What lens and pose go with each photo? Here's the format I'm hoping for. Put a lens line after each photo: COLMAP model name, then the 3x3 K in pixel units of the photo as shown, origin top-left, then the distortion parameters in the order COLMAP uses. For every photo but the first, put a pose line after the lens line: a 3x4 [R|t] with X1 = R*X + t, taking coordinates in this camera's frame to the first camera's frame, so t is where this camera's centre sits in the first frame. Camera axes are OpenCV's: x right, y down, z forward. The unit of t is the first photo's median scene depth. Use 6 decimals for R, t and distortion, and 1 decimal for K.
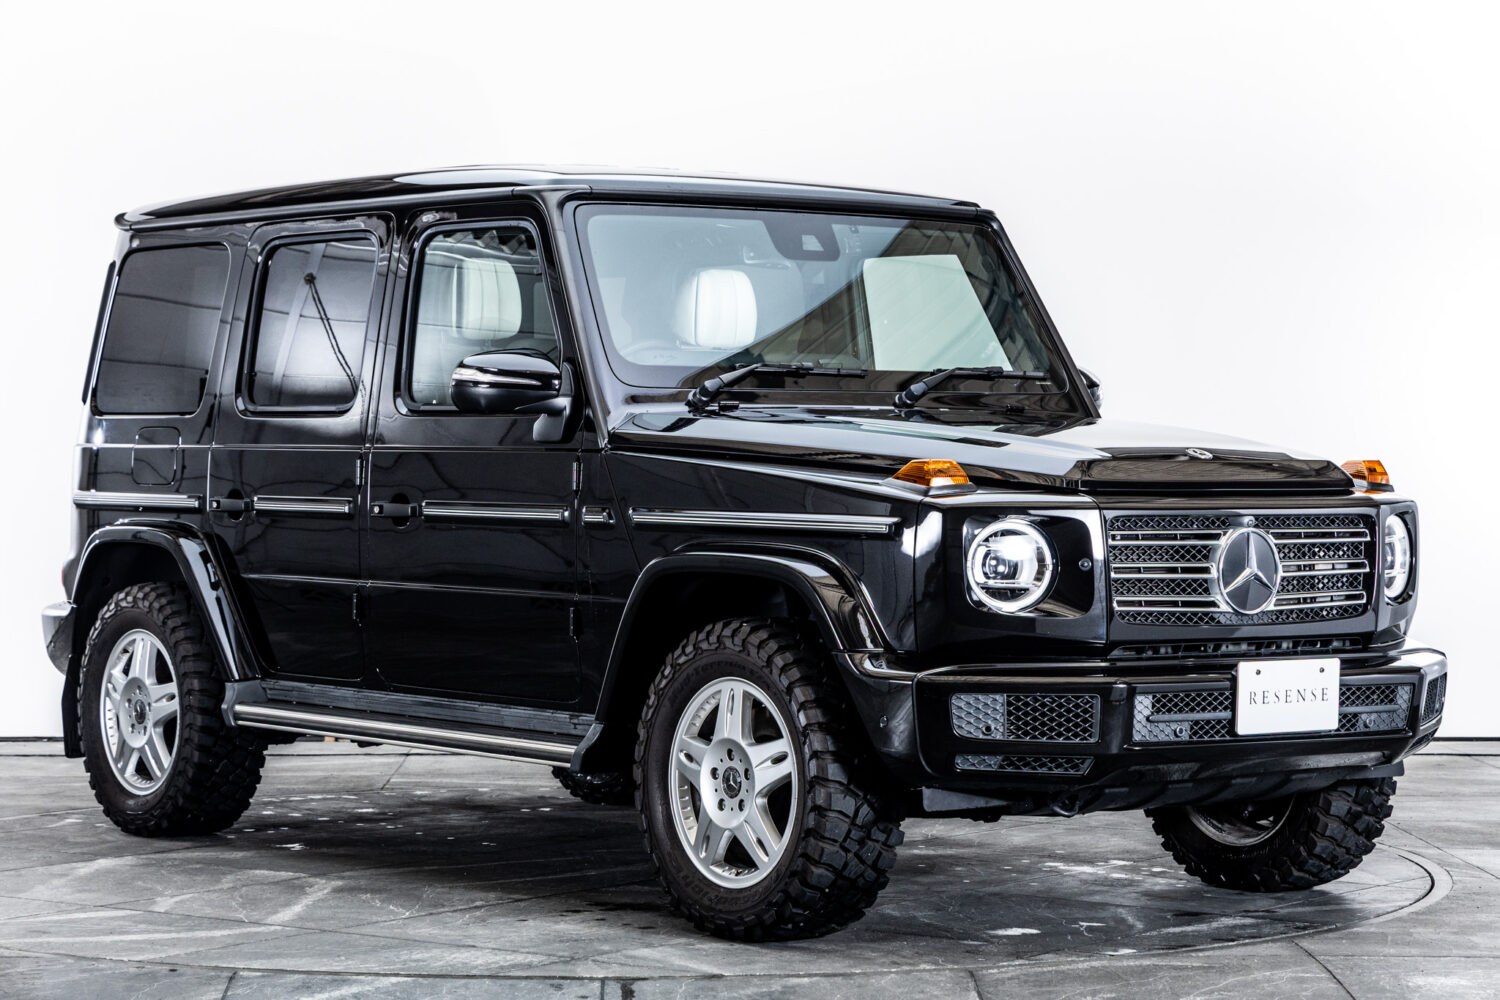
lens RADIAL K [[3508.0, 0, 748.1], [0, 3508.0, 497.2], [0, 0, 1]] dist [0.046689, 0.000000]
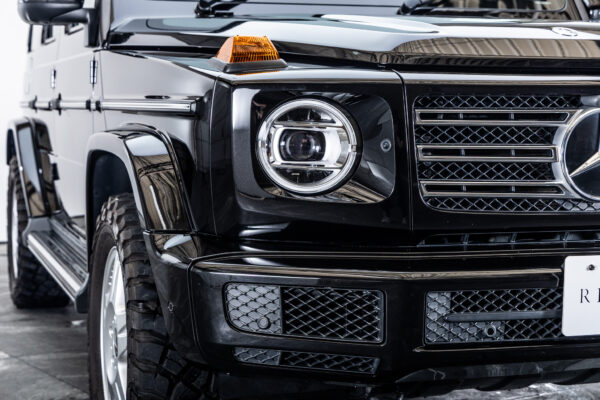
lens RADIAL K [[1170.1, 0, 294.6], [0, 1170.1, 196.5], [0, 0, 1]] dist [0.022387, 0.000000]
pose [[0.941642, 0.022283, -0.335879, 0.170393], [-0.001546, 0.998082, 0.061879, 0.013120], [0.336614, -0.057748, 0.939870, 0.680196]]
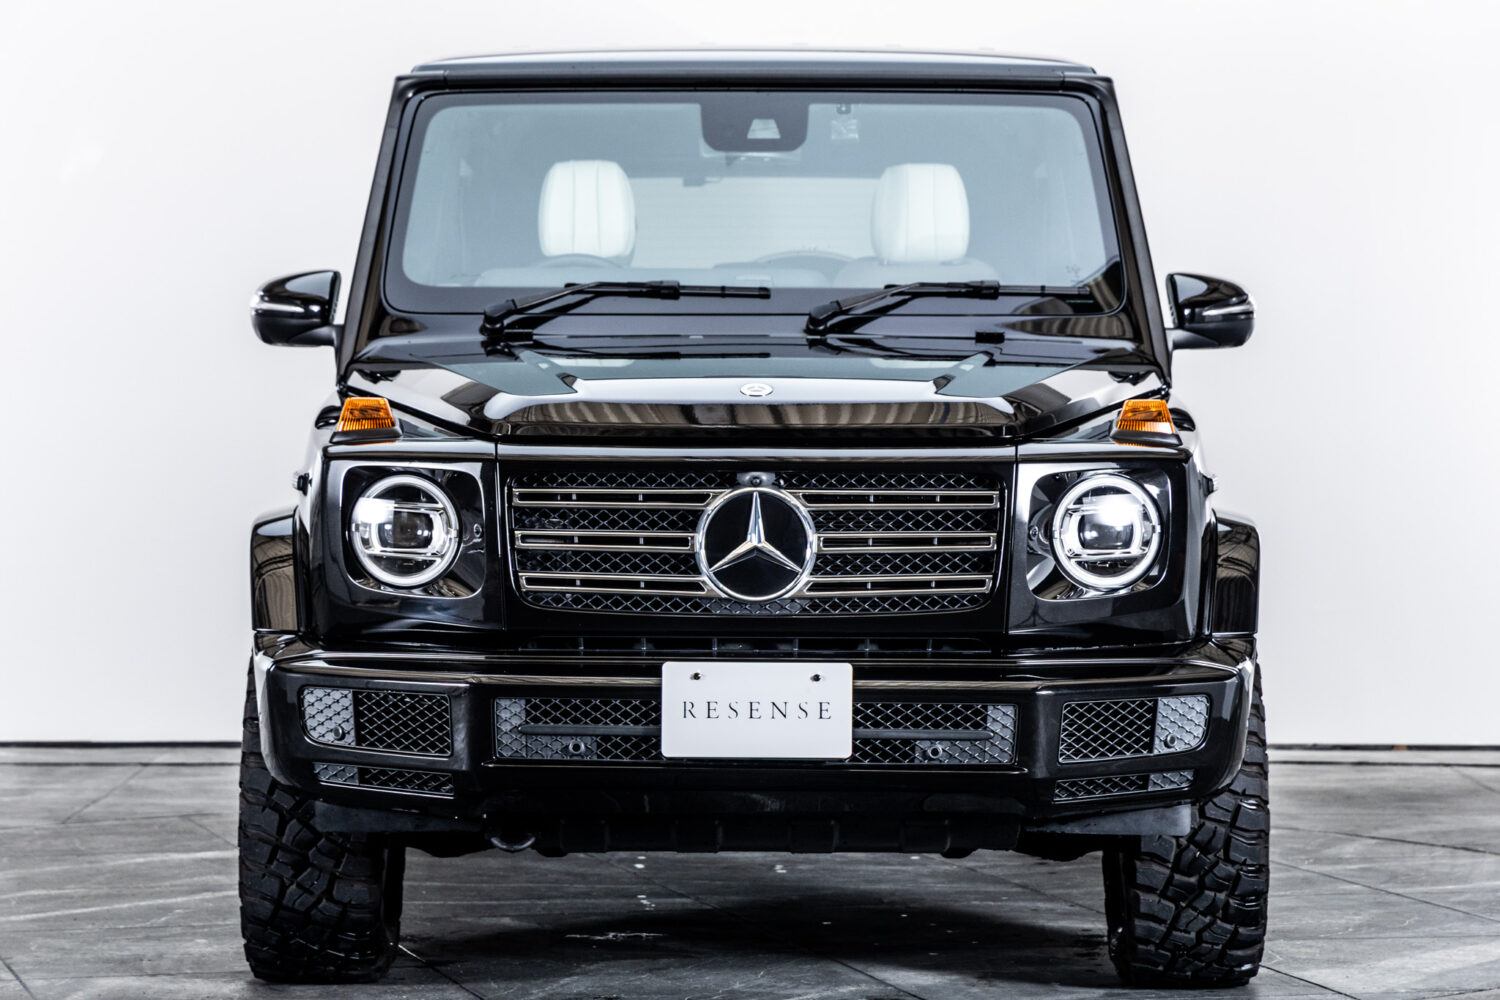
lens RADIAL K [[4222.4, 0, 743.1], [0, 4222.4, 496.2], [0, 0, 1]] dist [0.143520, 0.000000]
pose [[0.794977, 0.011313, -0.606534, 0.694007], [-0.007227, 0.999932, 0.009179, 0.002247], [0.606596, -0.002914, 0.795005, 0.272420]]
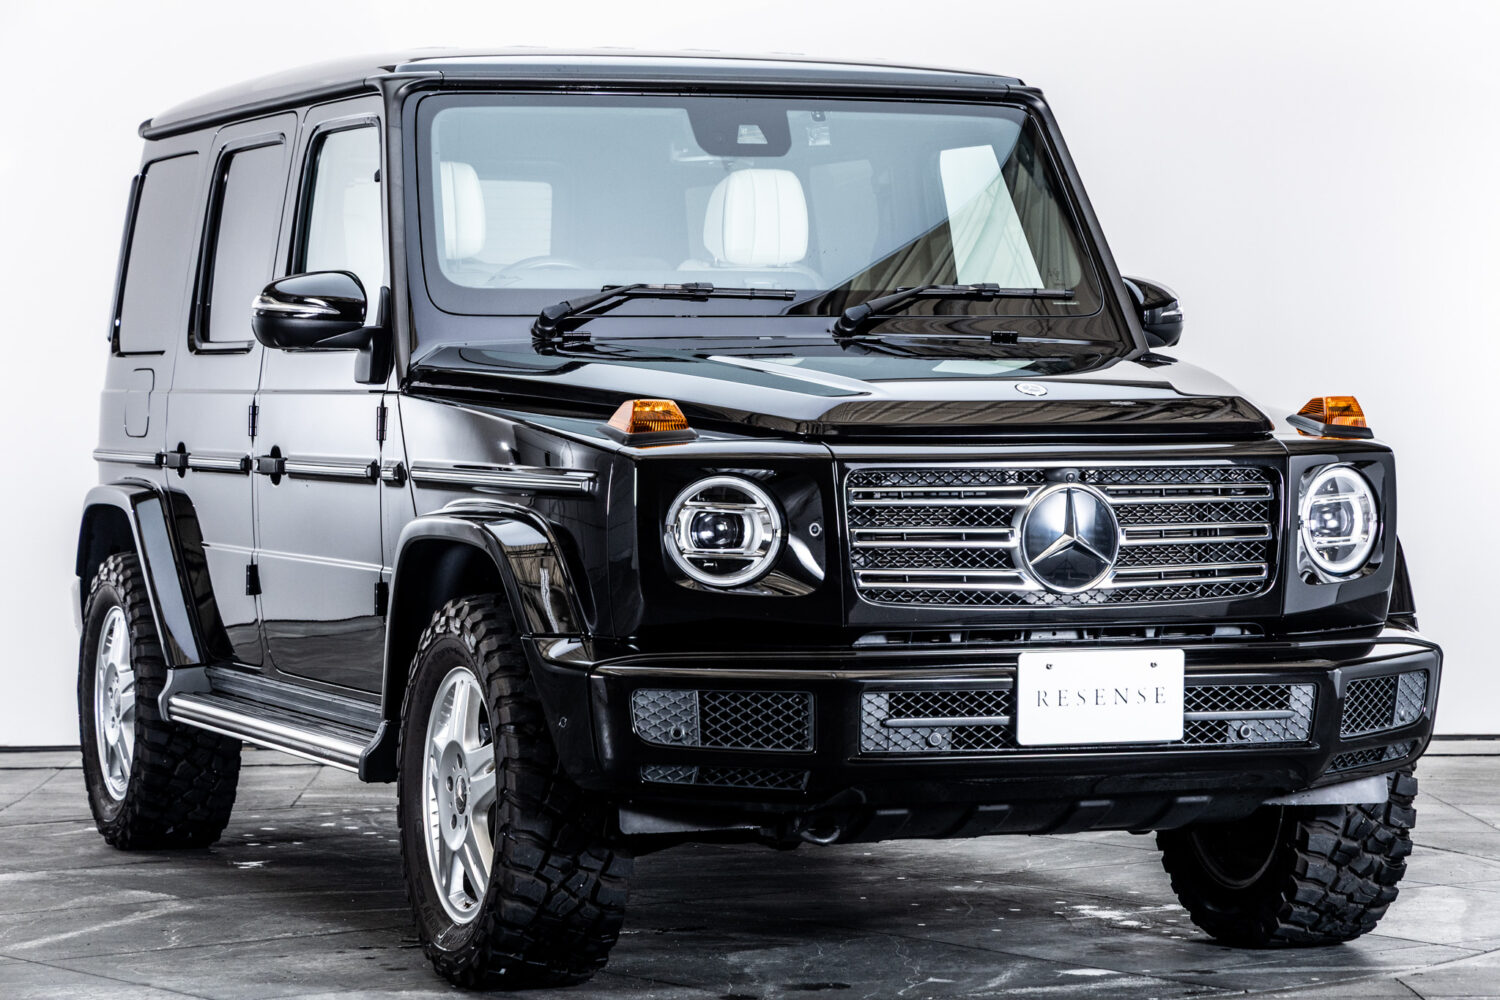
lens RADIAL K [[4222.4, 0, 759.0], [0, 4222.4, 502.3], [0, 0, 1]] dist [0.143520, 0.000000]
pose [[0.960095, -0.002026, -0.279667, 0.341144], [0.005224, 0.999929, 0.010693, 0.002496], [0.279625, -0.011727, 0.960038, 0.068958]]
